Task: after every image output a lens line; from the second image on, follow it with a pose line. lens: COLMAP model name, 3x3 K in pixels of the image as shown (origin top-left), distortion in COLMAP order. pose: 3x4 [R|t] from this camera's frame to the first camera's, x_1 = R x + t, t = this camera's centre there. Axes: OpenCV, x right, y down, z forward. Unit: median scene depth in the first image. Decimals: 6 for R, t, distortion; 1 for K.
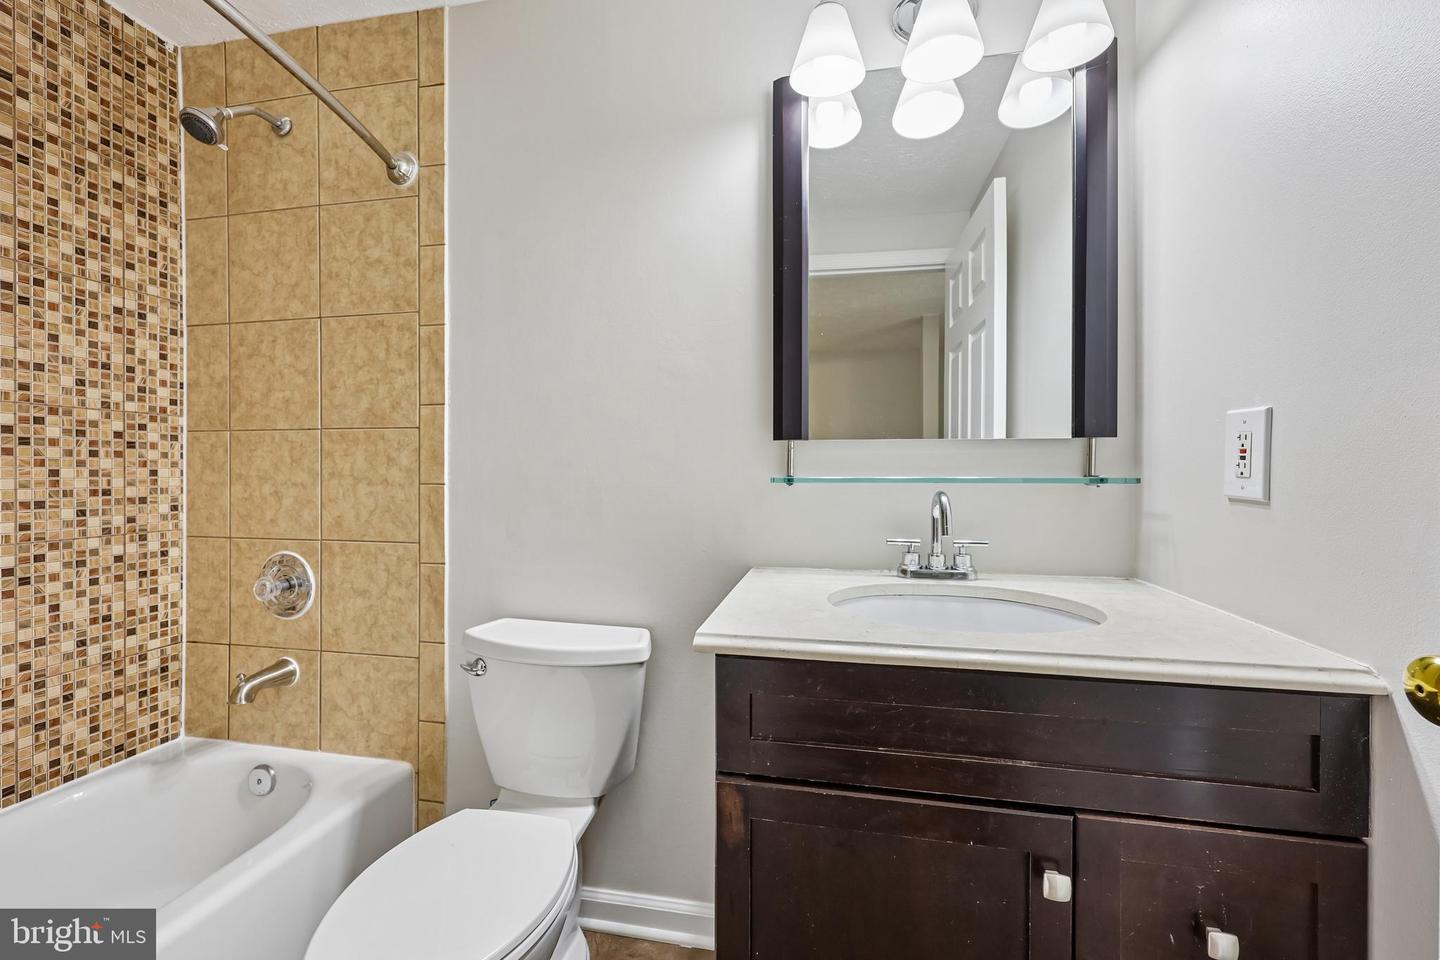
lens RADIAL K [[590.4, 0, 718.6], [0, 590.4, 480.3], [0, 0, 1]] dist [0.001550, 0.000318]
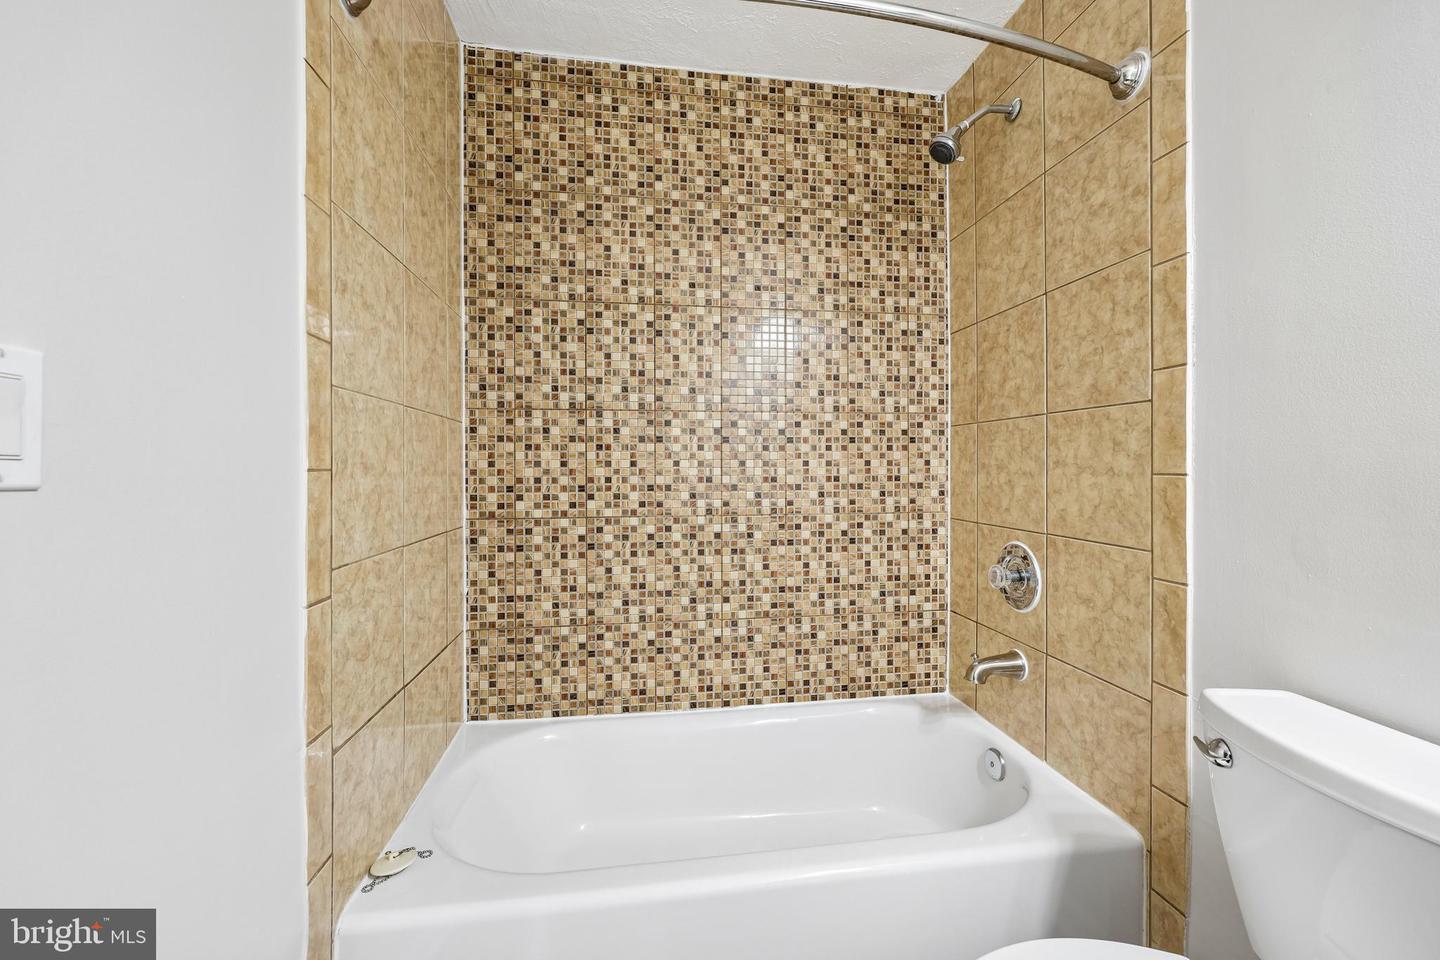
lens RADIAL K [[590.4, 0, 716.9], [0, 590.4, 467.0], [0, 0, 1]] dist [0.001550, 0.000318]
pose [[0.318441, -0.001098, -0.947942, 0.038570], [-0.001632, 0.999997, -0.001707, -0.000988], [0.947941, 0.002091, 0.318438, 0.224830]]
